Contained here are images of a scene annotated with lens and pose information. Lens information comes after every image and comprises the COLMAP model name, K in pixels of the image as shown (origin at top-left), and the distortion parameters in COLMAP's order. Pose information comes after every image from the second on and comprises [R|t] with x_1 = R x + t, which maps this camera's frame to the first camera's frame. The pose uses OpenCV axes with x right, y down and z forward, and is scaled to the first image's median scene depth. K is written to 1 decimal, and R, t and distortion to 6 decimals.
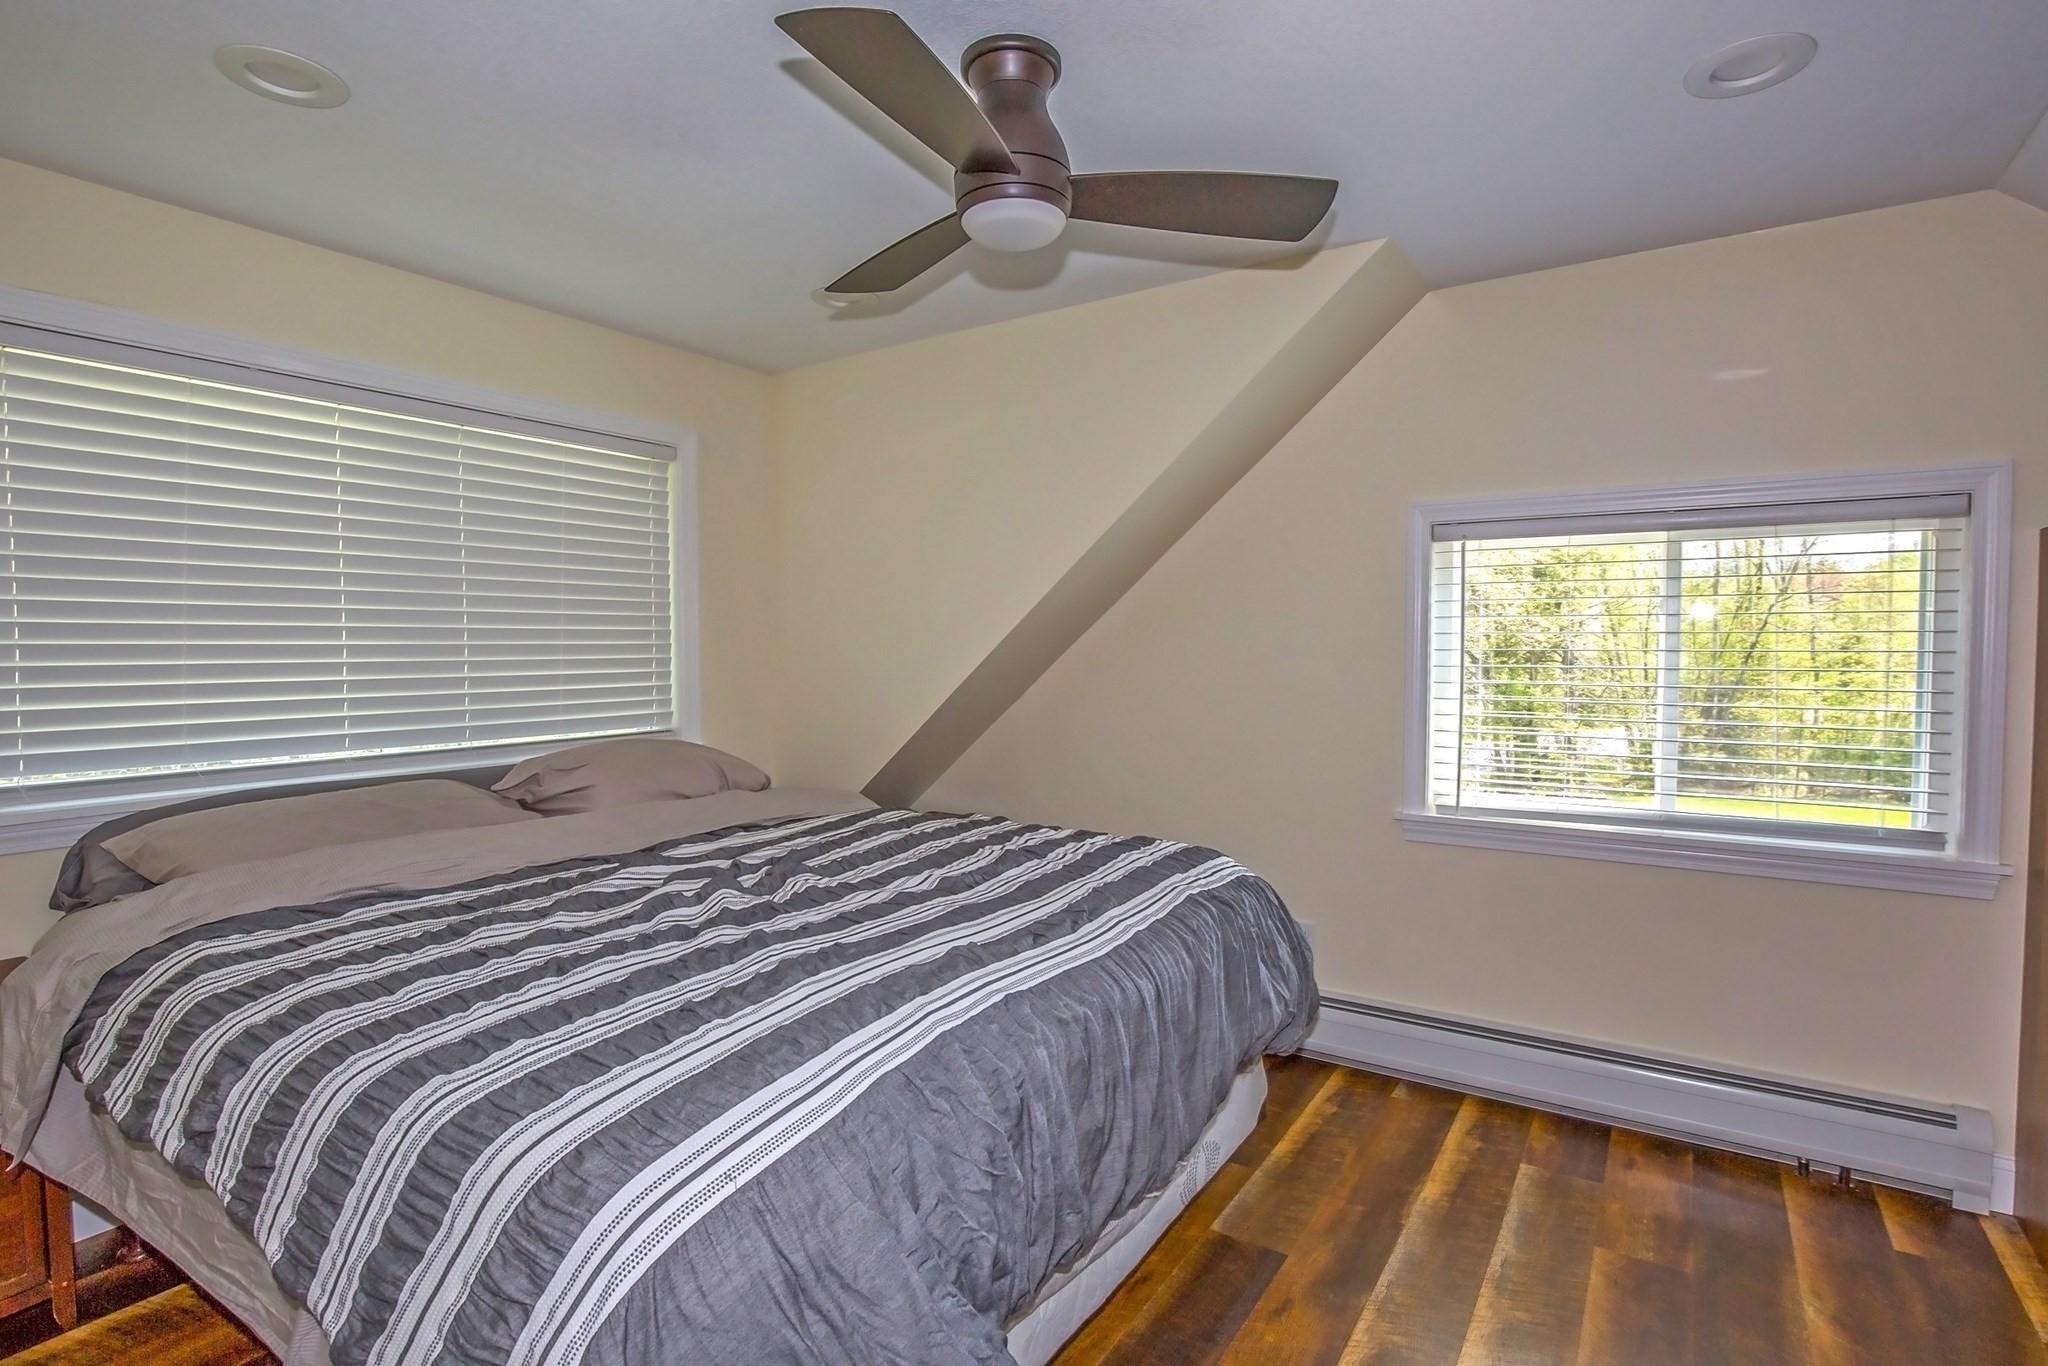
lens RADIAL K [[978.2, 0, 1031.4], [0, 978.2, 678.6], [0, 0, 1]] dist [-0.032589, 0.000406]
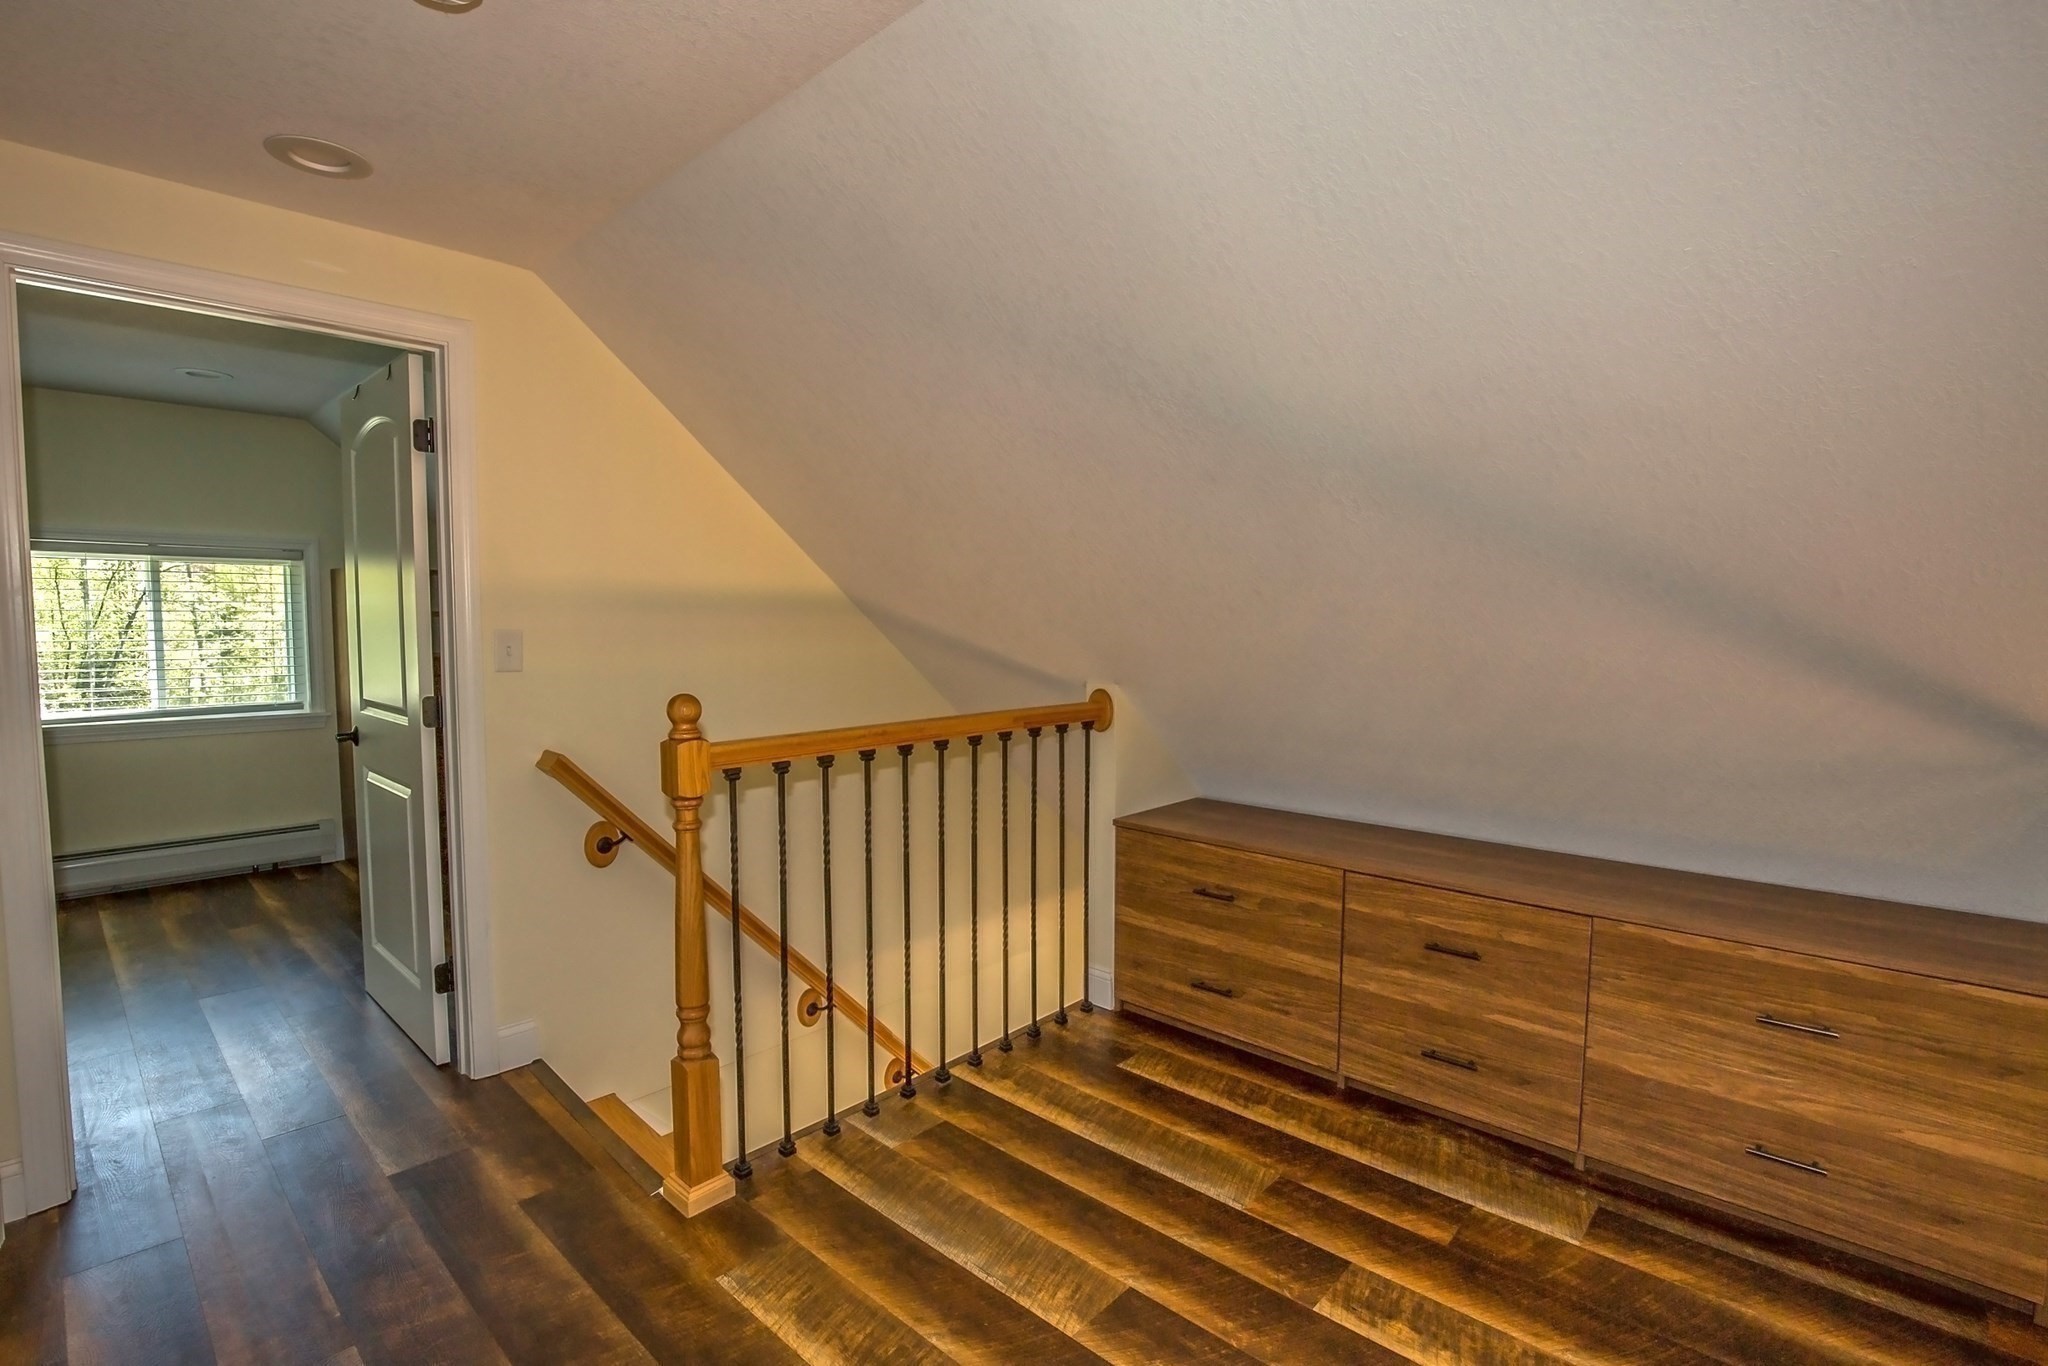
lens RADIAL K [[978.2, 0, 1031.4], [0, 978.2, 678.6], [0, 0, 1]] dist [-0.032589, 0.000406]
pose [[0.161902, -0.061138, 0.984911, -0.979546], [0.030712, 0.997908, 0.056896, 0.033921], [-0.986329, 0.021037, 0.163441, -1.059708]]
